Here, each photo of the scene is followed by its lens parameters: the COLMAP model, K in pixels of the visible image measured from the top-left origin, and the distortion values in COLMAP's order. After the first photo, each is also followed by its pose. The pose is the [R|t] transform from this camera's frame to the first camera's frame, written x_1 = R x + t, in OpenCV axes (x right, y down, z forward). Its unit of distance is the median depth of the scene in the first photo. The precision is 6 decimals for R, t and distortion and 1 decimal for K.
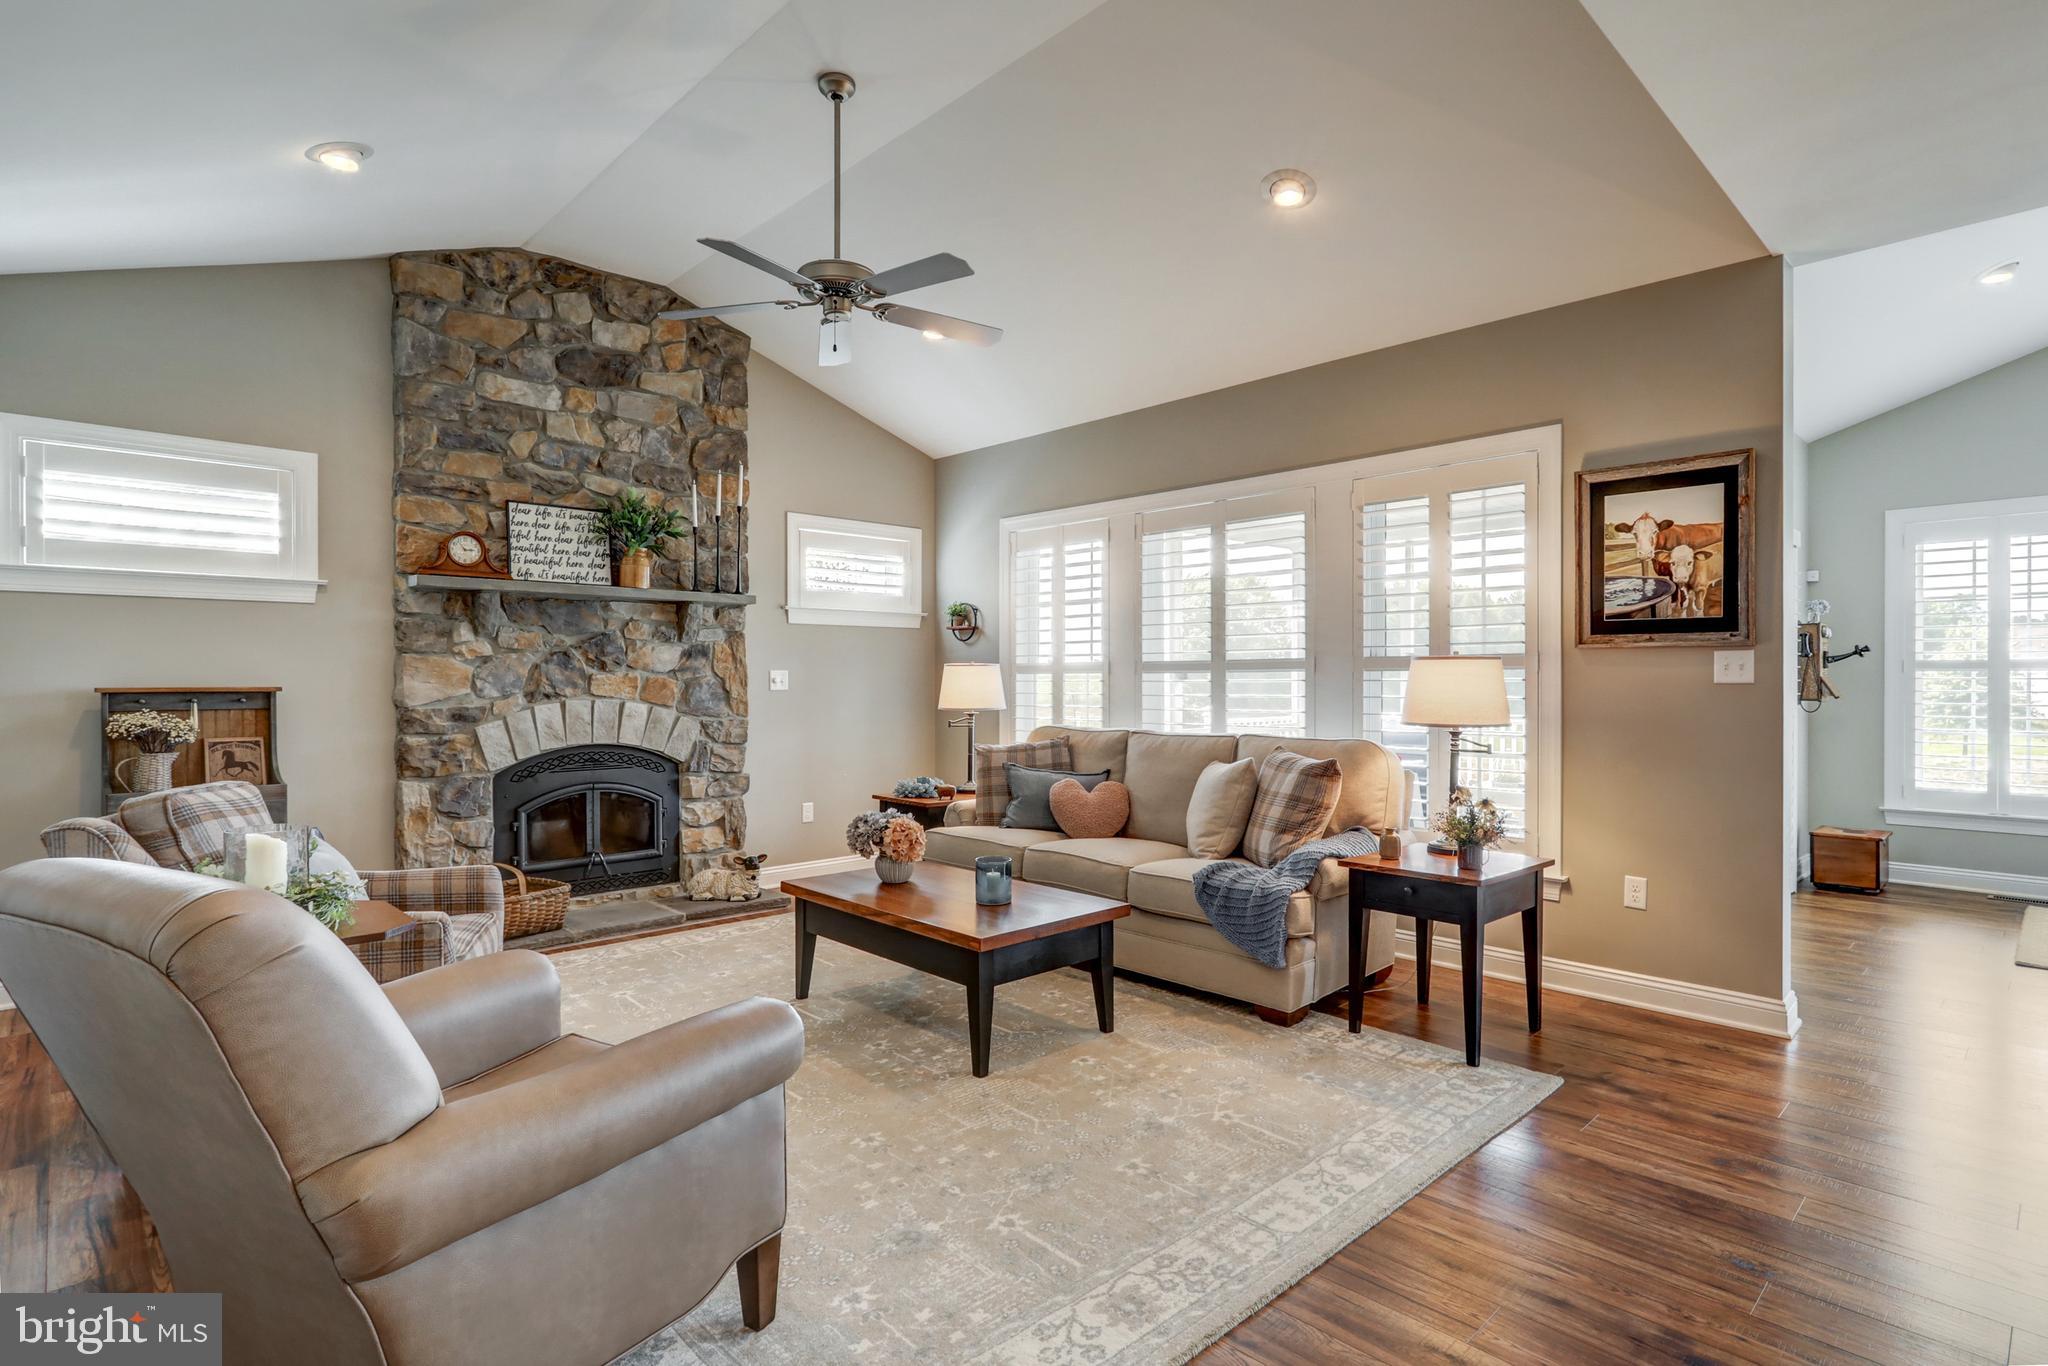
lens RADIAL K [[1017.9, 0, 1070.4], [0, 1017.9, 680.4], [0, 0, 1]] dist [-0.001966, 0.001235]
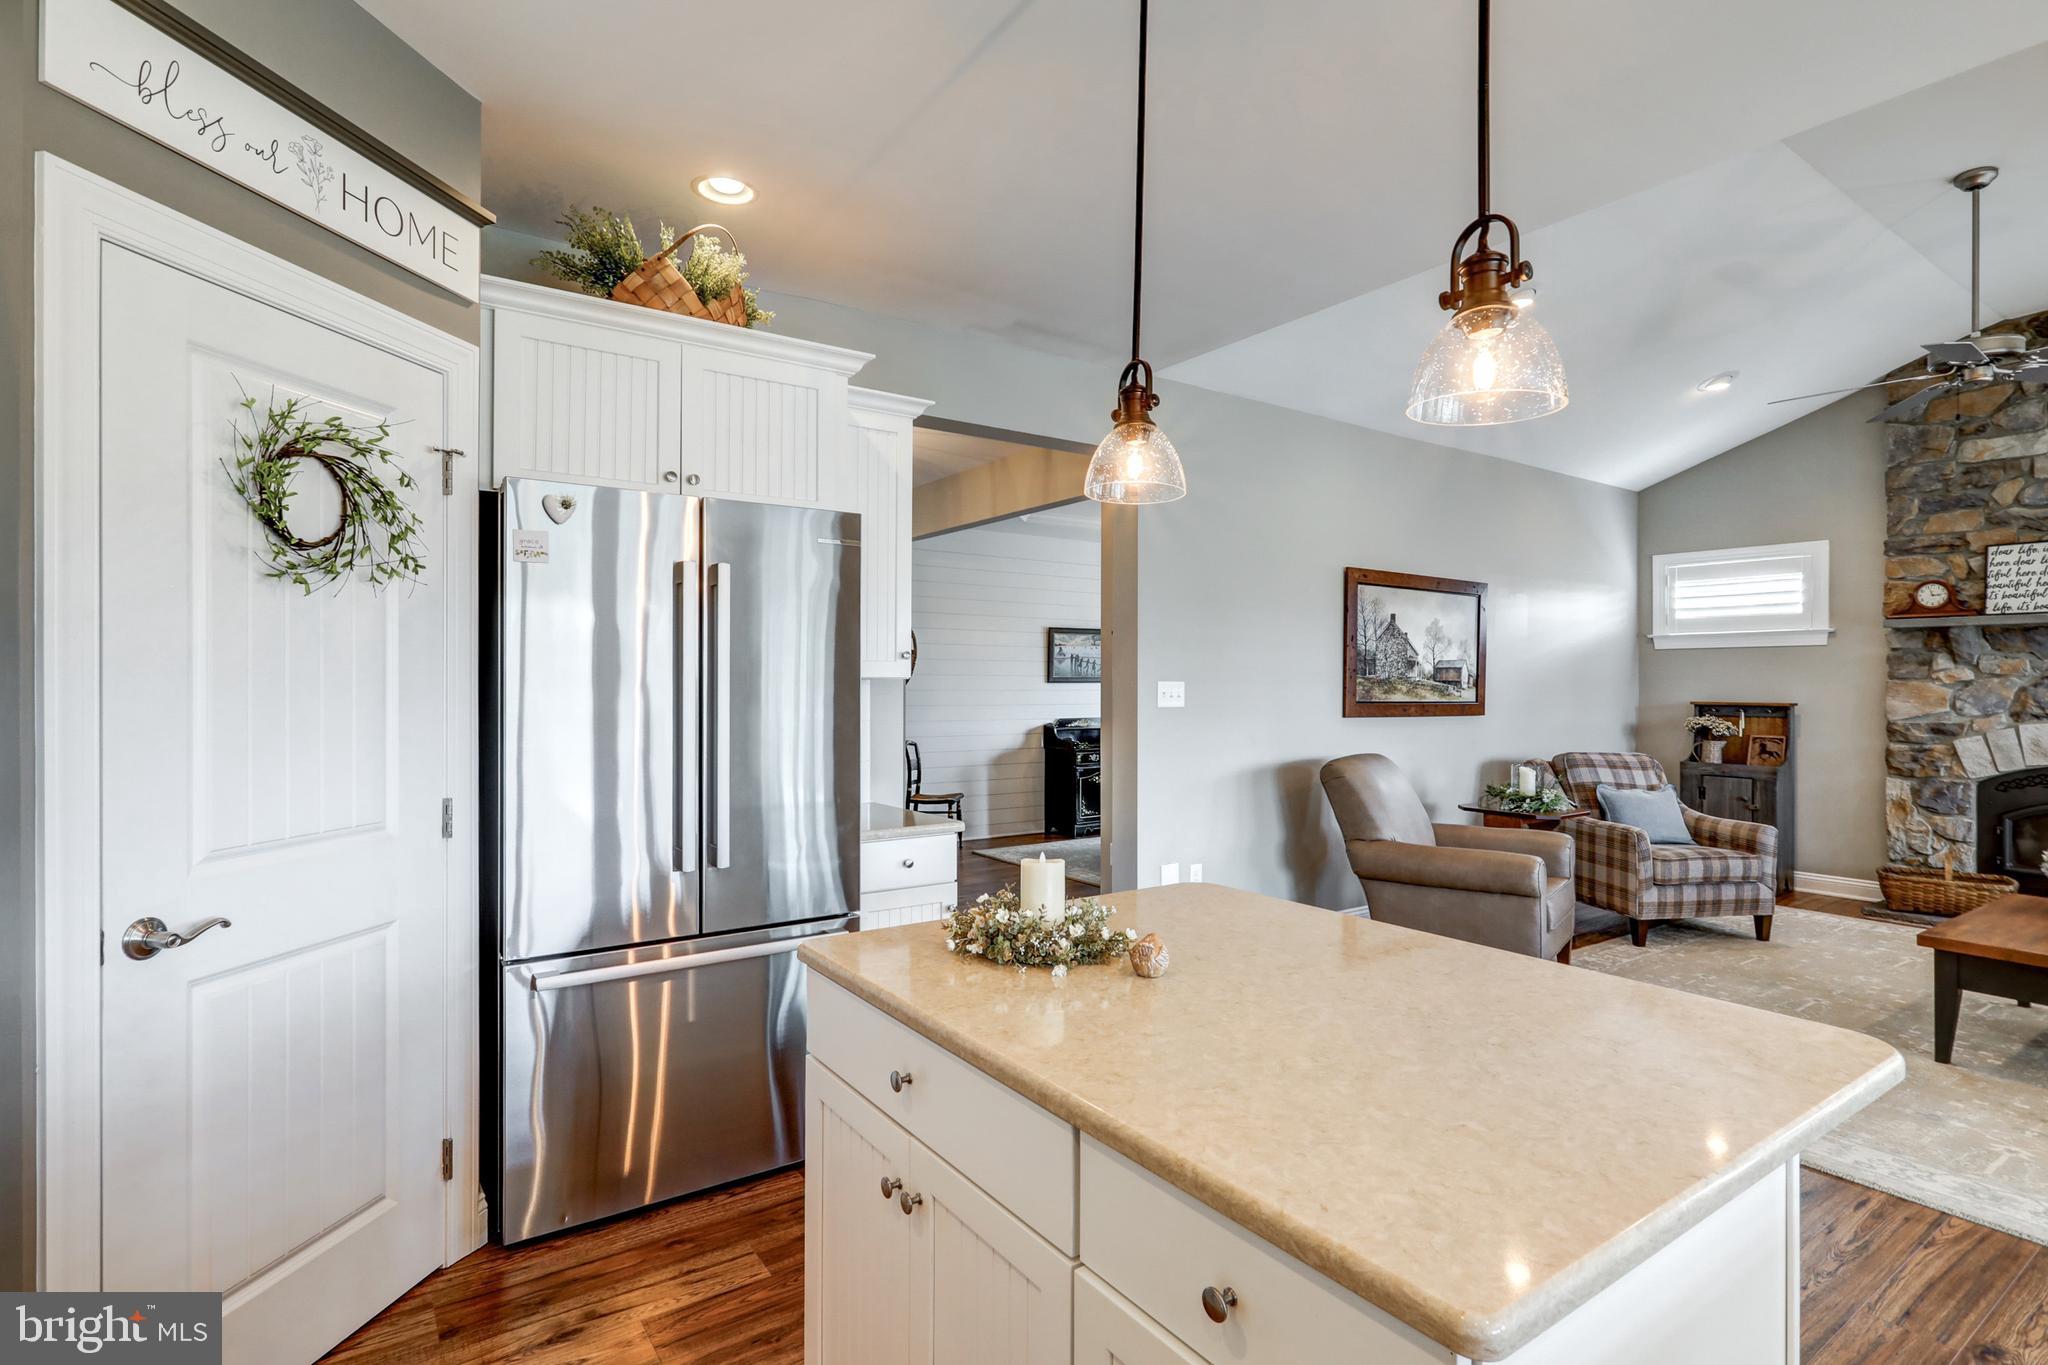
lens RADIAL K [[985.7, 0, 1014.8], [0, 985.7, 681.1], [0, 0, 1]] dist [-0.000900, 0.001004]
pose [[-0.181223, 0.000072, -0.983442, 0.728460], [-0.003356, 0.999994, 0.000692, -0.019781], [0.983436, 0.003426, -0.181221, 0.114510]]
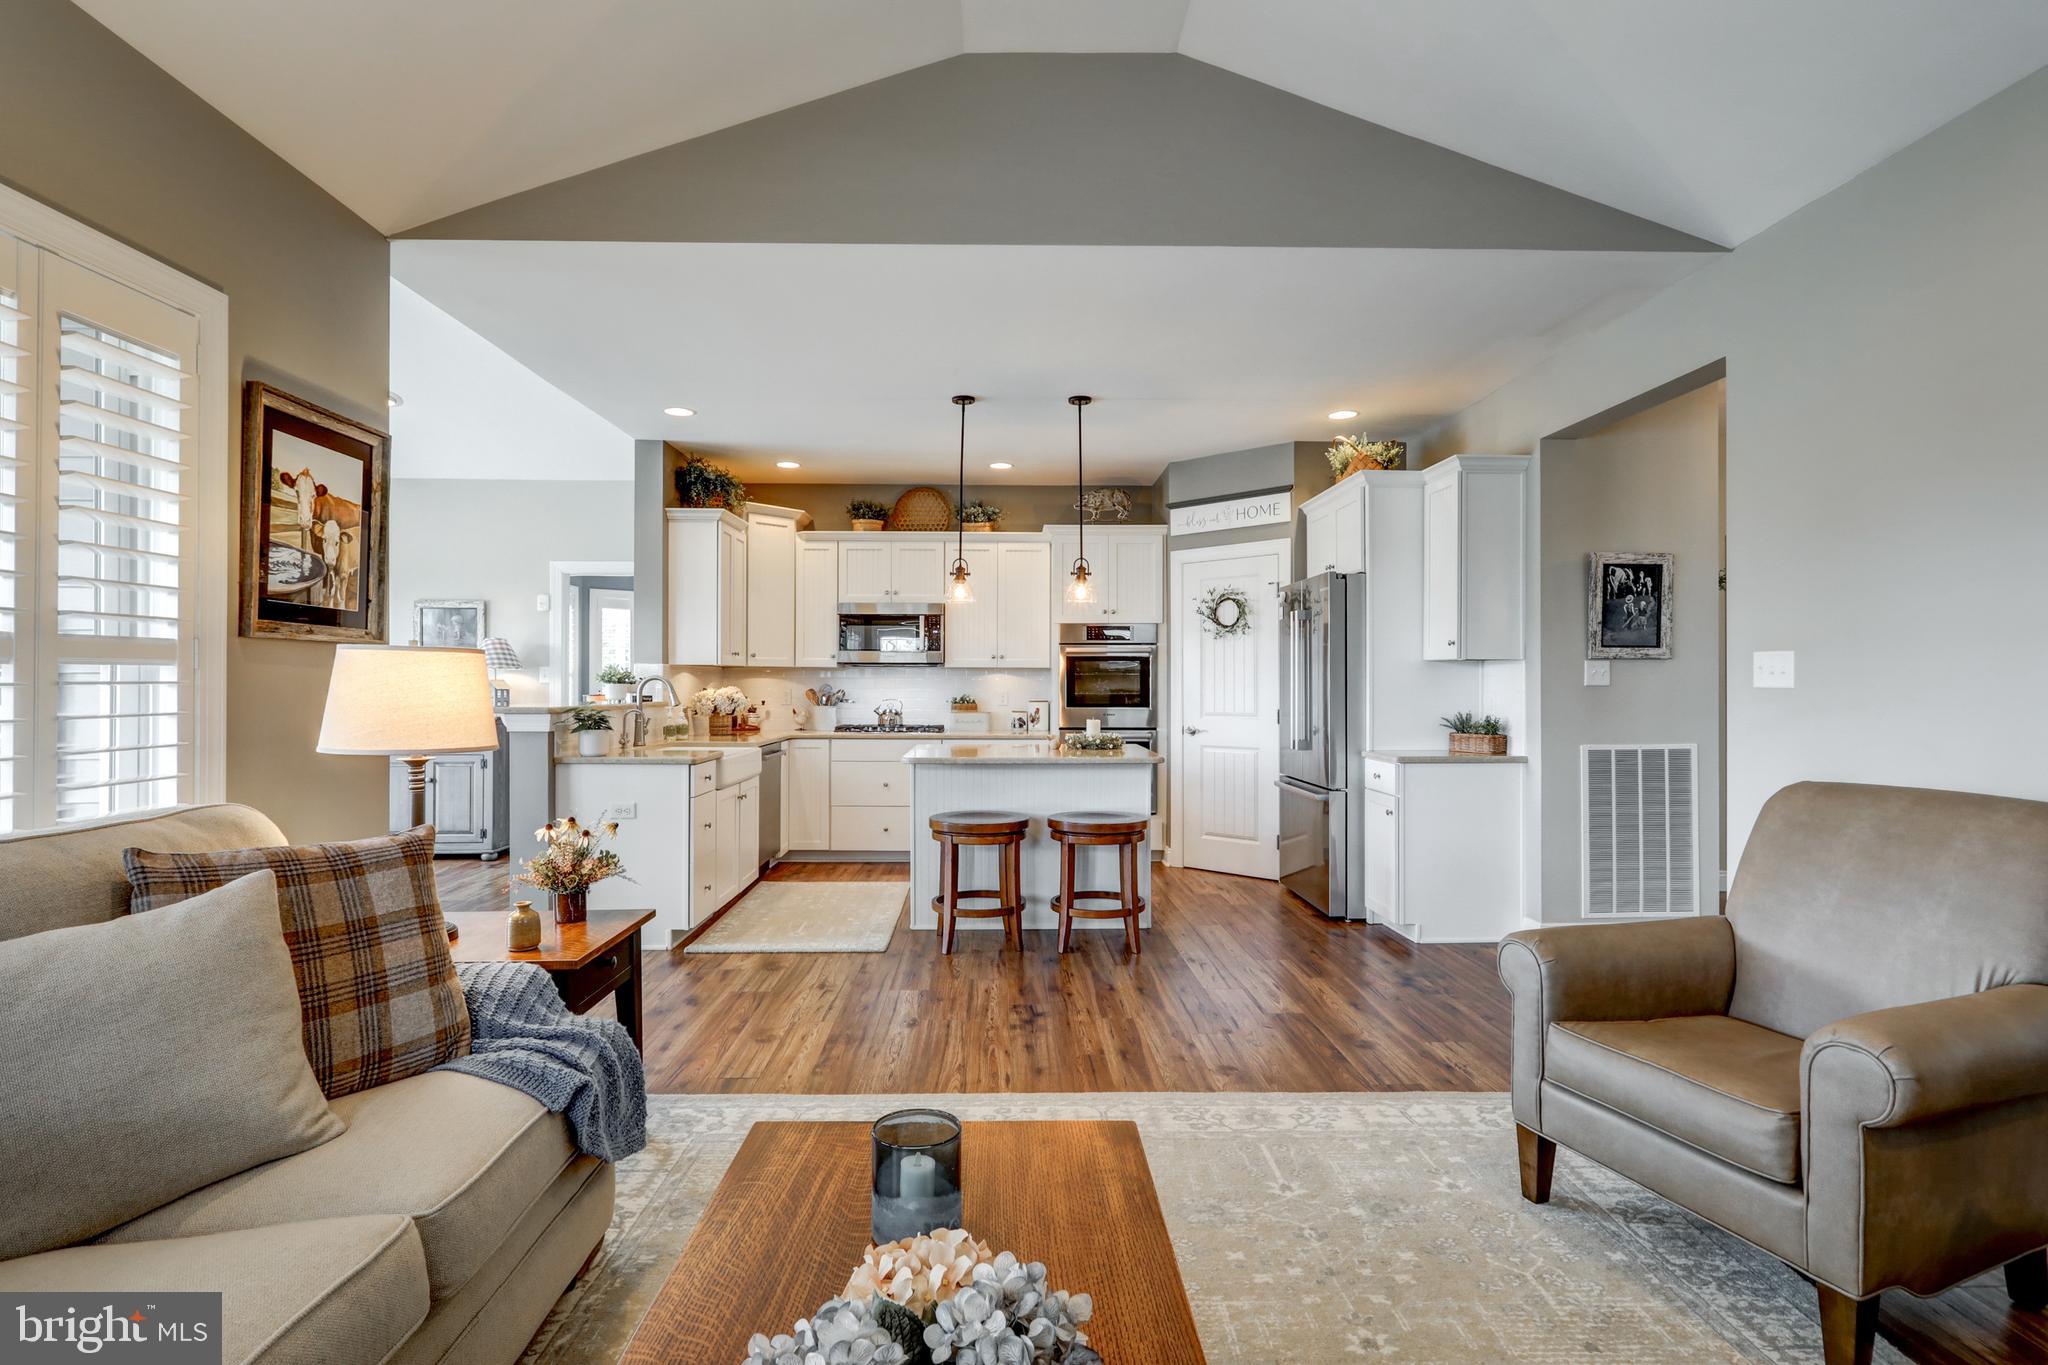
lens RADIAL K [[985.7, 0, 1014.8], [0, 985.7, 681.1], [0, 0, 1]] dist [-0.000900, 0.001004]
pose [[-0.725708, 0.000686, 0.688002, -0.258649], [0.001210, 0.999999, 0.000279, -0.001175], [-0.688002, 0.001035, -0.725708, 0.881660]]
